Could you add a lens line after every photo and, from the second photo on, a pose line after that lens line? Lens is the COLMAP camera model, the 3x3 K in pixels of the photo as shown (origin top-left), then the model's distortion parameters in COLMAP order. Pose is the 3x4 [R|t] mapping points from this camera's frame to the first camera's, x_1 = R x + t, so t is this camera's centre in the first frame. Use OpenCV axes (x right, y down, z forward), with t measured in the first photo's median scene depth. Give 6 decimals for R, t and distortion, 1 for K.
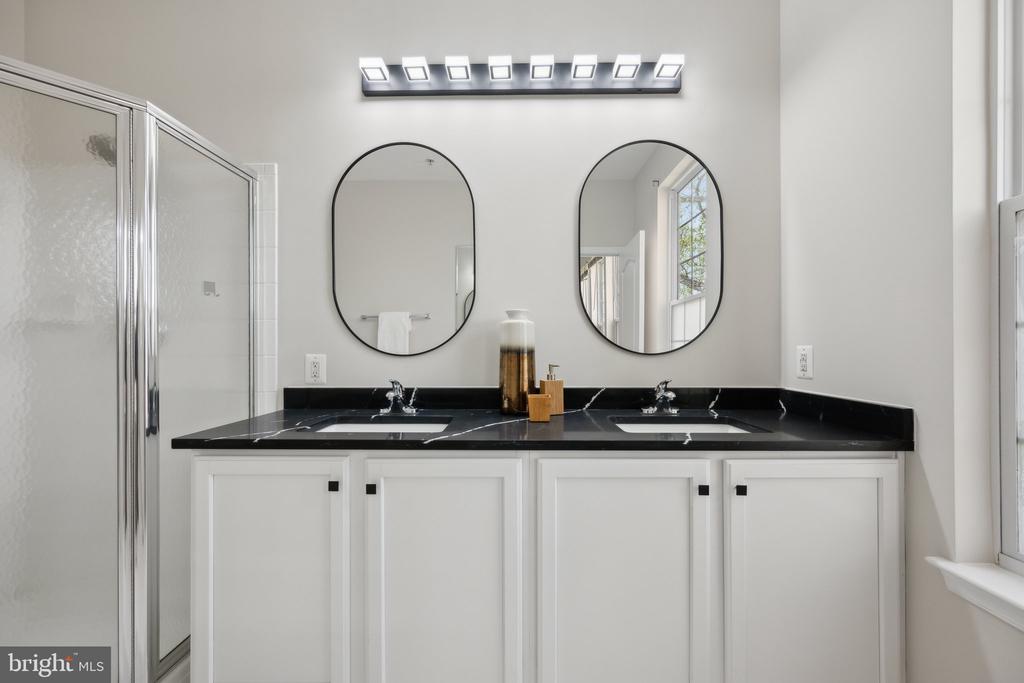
lens RADIAL K [[401.5, 0, 515.9], [0, 401.5, 350.0], [0, 0, 1]] dist [-0.000261, -0.000487]
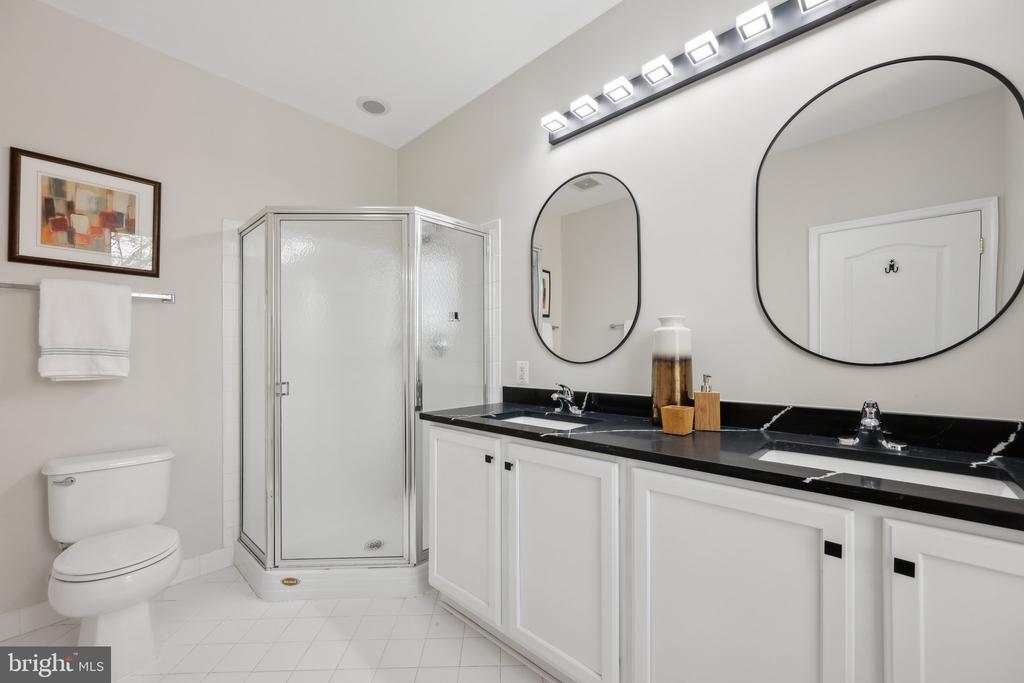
lens RADIAL K [[401.5, 0, 489.9], [0, 401.5, 353.1], [0, 0, 1]] dist [-0.000261, -0.000487]
pose [[0.721290, -0.006771, -0.692600, 0.353064], [0.005230, 0.999977, -0.004329, -0.011215], [0.692613, -0.000500, 0.721309, 0.009385]]
